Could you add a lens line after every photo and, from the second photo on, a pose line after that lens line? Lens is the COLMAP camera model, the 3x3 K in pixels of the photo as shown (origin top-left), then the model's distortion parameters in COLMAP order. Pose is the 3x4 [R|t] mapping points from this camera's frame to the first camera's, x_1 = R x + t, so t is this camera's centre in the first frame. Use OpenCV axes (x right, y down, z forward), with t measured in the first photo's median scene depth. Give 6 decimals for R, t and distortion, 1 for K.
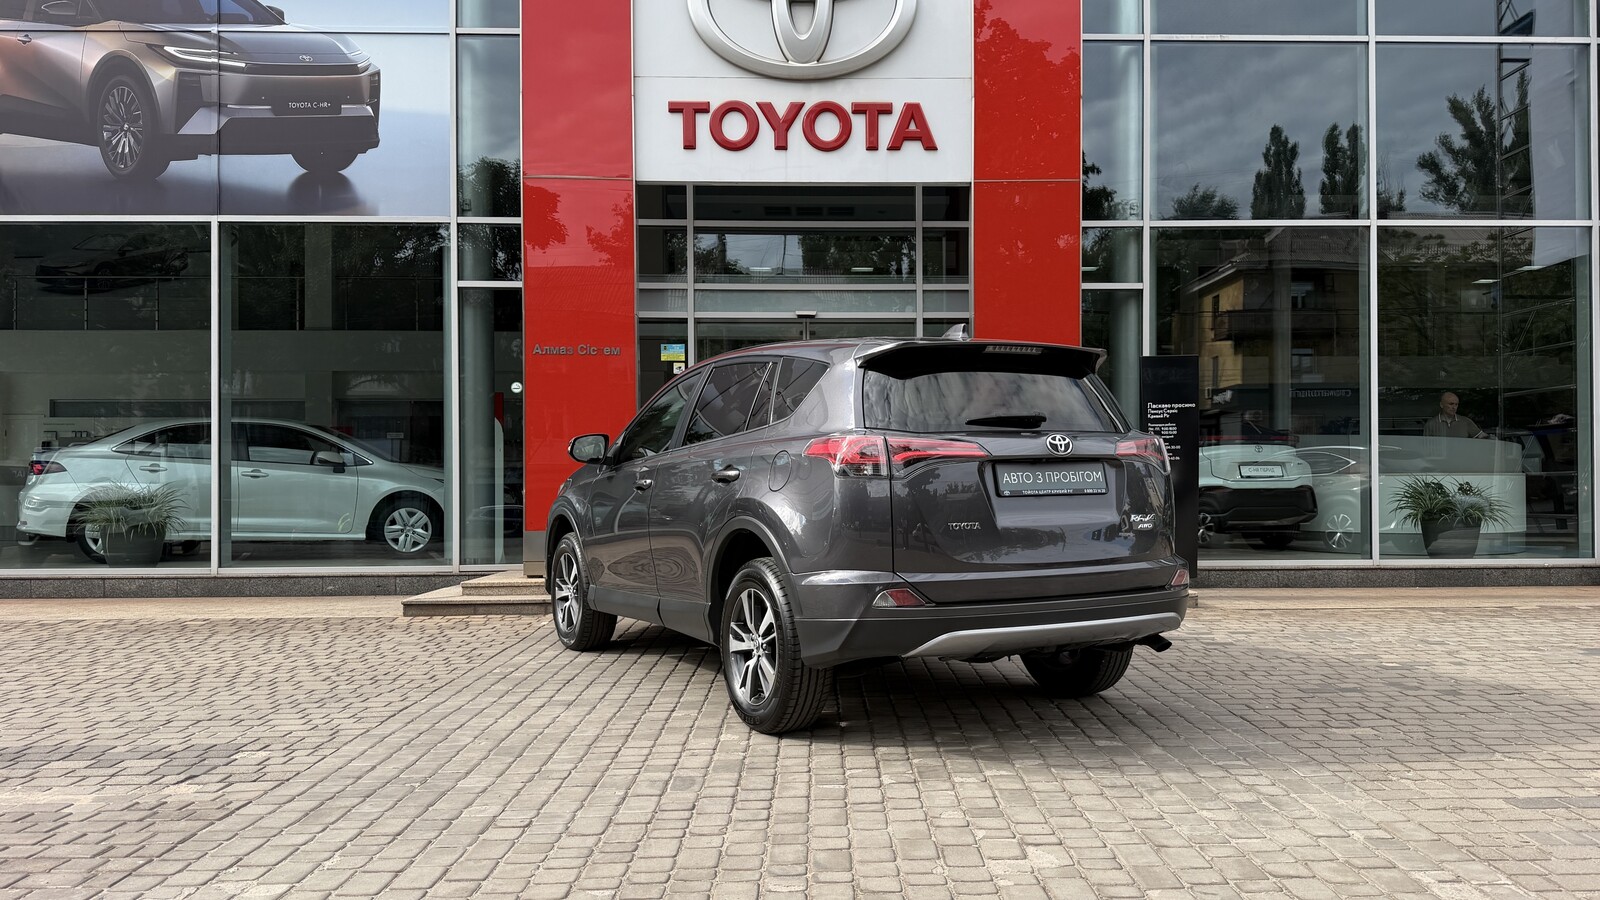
lens RADIAL K [[1131.9, 0, 861.3], [0, 1131.9, 473.1], [0, 0, 1]] dist [0.043034, -0.053297]
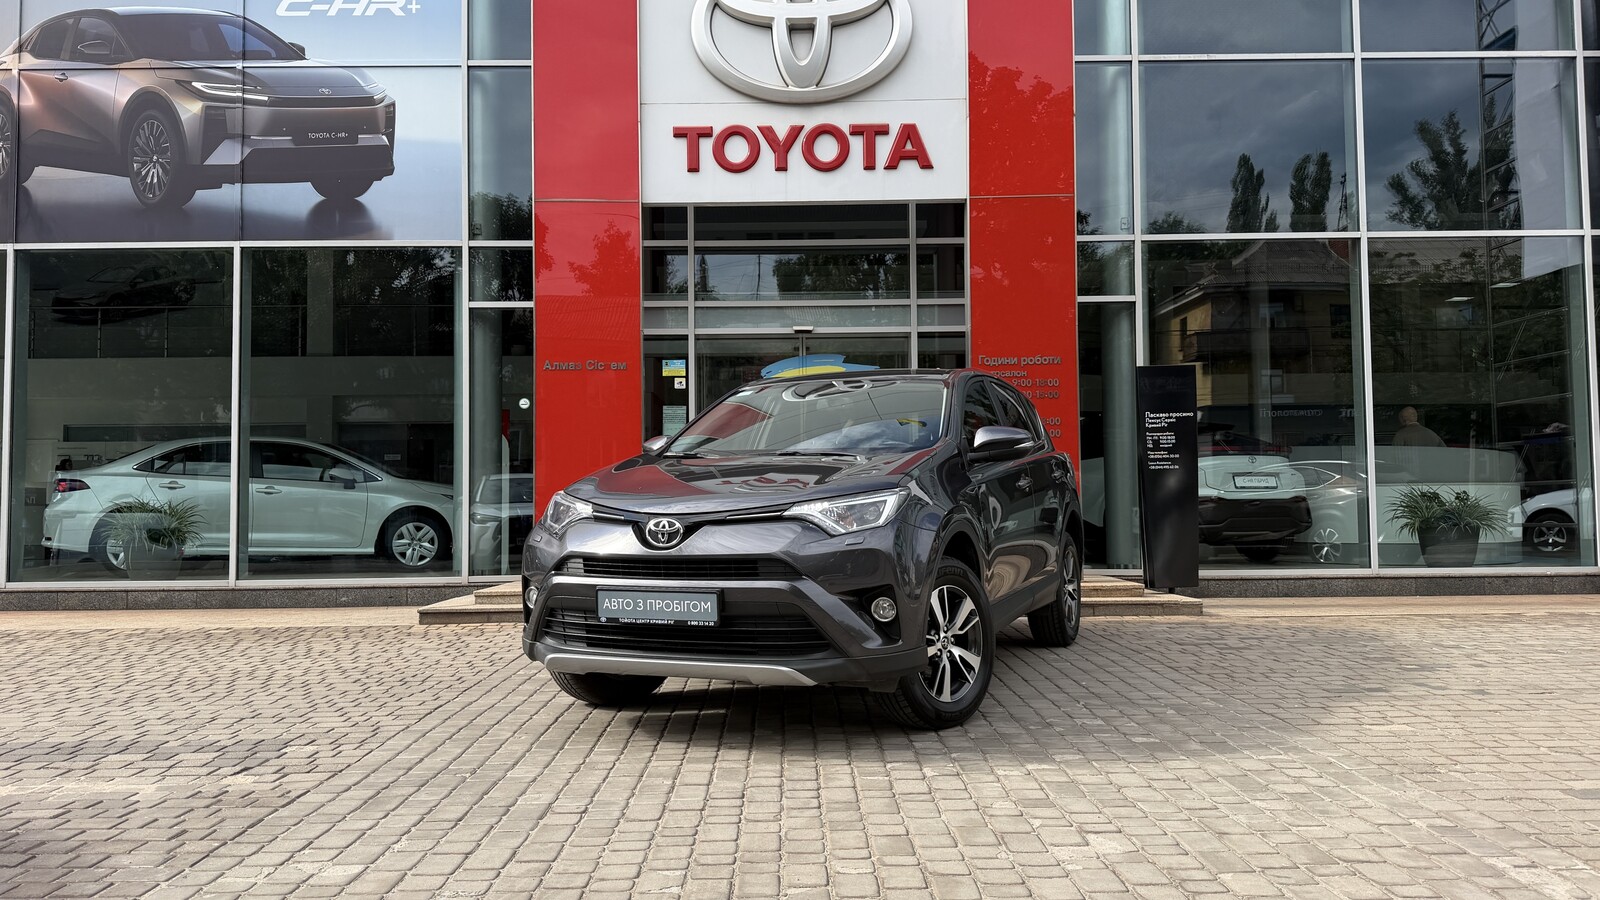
lens RADIAL K [[1109.6, 0, 800.0], [0, 1109.6, 450.0], [0, 0, 1]] dist [0.059489, -0.078357]
pose [[0.999524, -0.006809, -0.030075, -0.024711], [0.005582, 0.999155, -0.040717, 0.010301], [0.030327, 0.040530, 0.998718, -0.000685]]
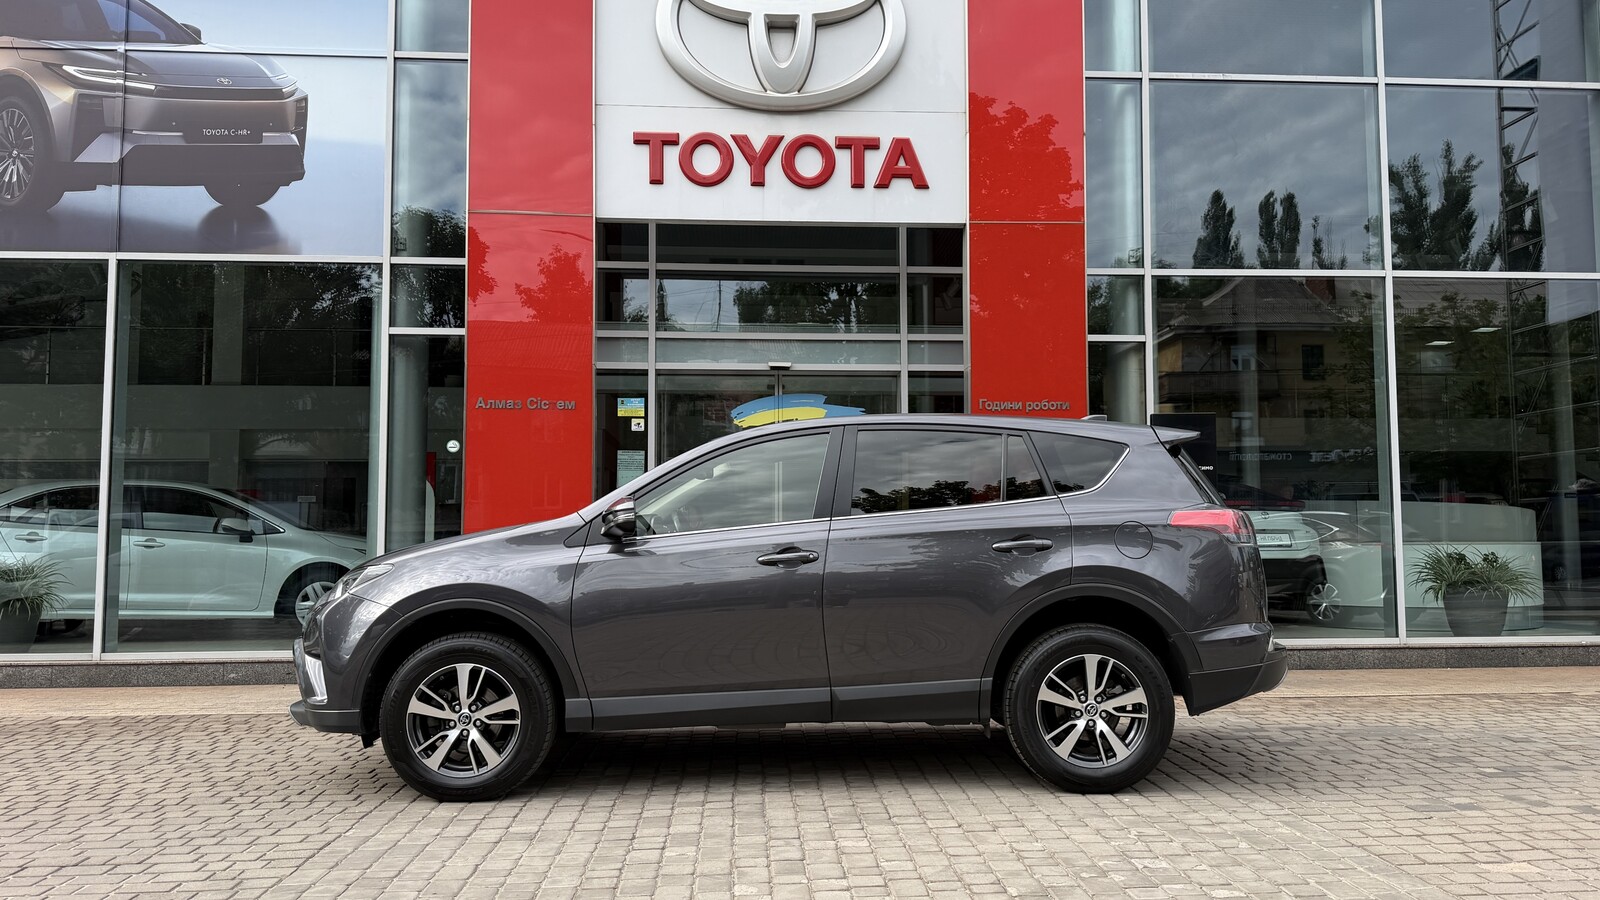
lens RADIAL K [[1167.0, 0, 843.1], [0, 1167.0, 462.5], [0, 0, 1]] dist [0.047256, -0.051849]
pose [[0.999140, 0.002597, 0.041379, -0.040009], [0.000036, 0.997981, -0.063511, -0.004877], [-0.041460, 0.063458, 0.997123, 0.078278]]
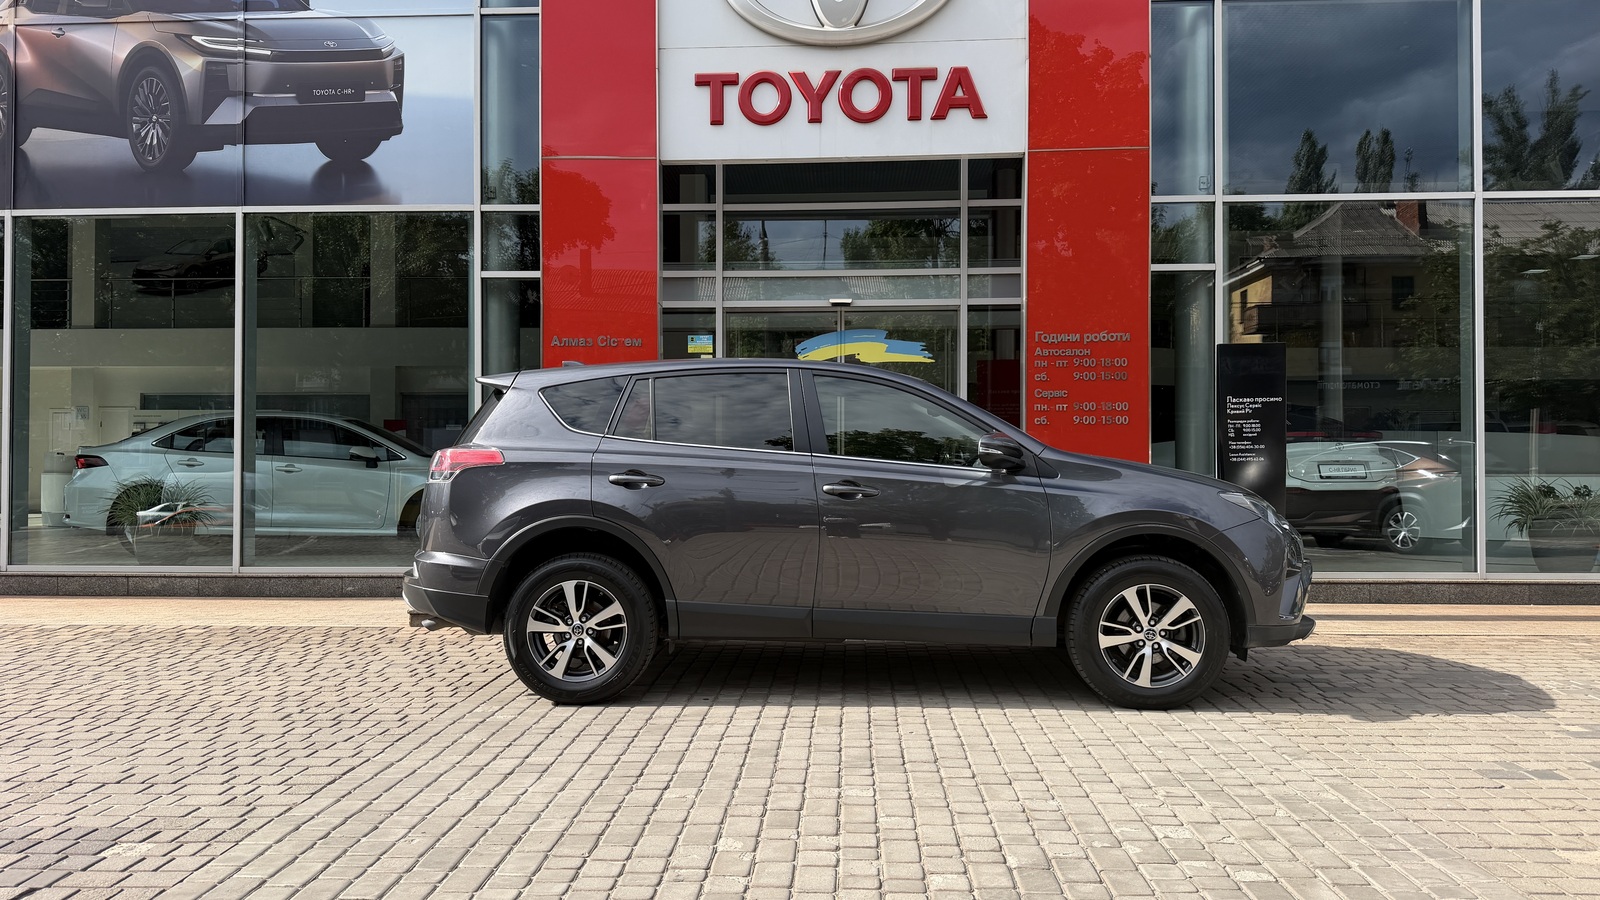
lens RADIAL K [[1059.4, 0, 804.4], [0, 1059.4, 456.0], [0, 0, 1]] dist [0.036762, -0.044355]
pose [[0.996206, 0.003887, -0.086943, -0.003294], [-0.004261, 0.999982, -0.004113, -0.010656], [0.086925, 0.004468, 0.996205, 0.140518]]
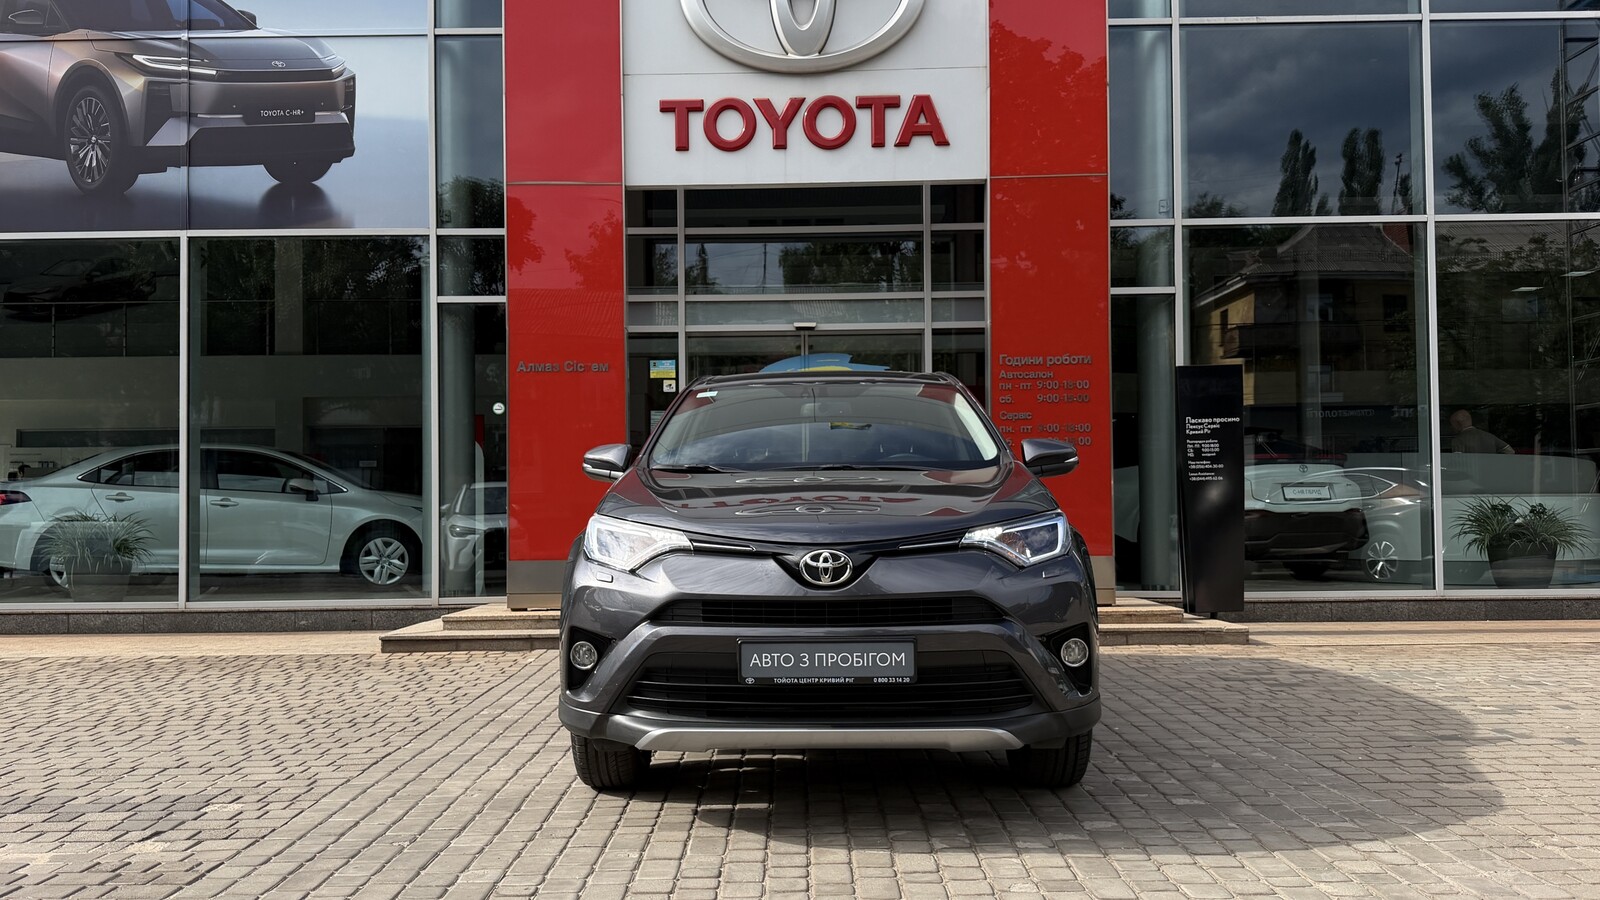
lens RADIAL K [[1188.3, 0, 791.5], [0, 1188.3, 477.2], [0, 0, 1]] dist [0.058104, -0.079715]
pose [[0.998936, -0.006958, -0.045585, -0.018610], [0.006016, 0.999766, -0.020768, 0.003845], [0.045719, 0.020472, 0.998745, 0.031482]]
